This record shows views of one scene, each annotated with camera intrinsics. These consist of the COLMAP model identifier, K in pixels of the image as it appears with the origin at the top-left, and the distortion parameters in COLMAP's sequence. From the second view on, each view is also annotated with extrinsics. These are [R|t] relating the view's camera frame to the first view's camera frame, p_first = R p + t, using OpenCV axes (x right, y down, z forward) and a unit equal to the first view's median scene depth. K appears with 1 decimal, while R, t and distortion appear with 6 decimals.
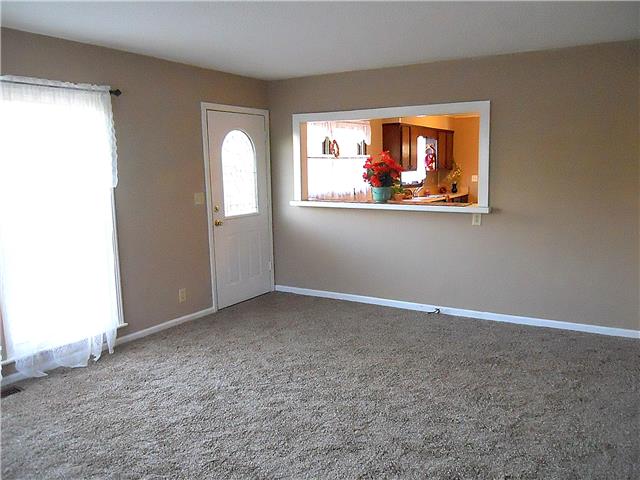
lens RADIAL K [[528.2, 0, 320.9], [0, 528.2, 243.0], [0, 0, 1]] dist [-0.010299, -0.002825]
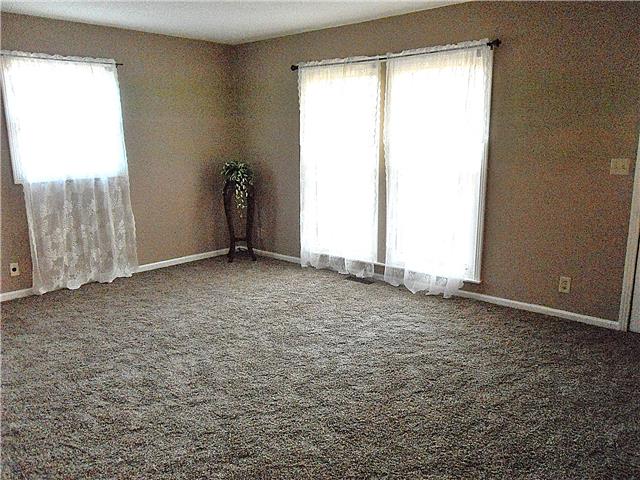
lens RADIAL K [[528.2, 0, 320.9], [0, 528.2, 243.0], [0, 0, 1]] dist [-0.010299, -0.002825]
pose [[-0.157534, 0.219227, -0.962872, 0.637065], [-0.131563, 0.961696, 0.240484, -0.121542], [0.978711, 0.164563, -0.122657, 0.839539]]
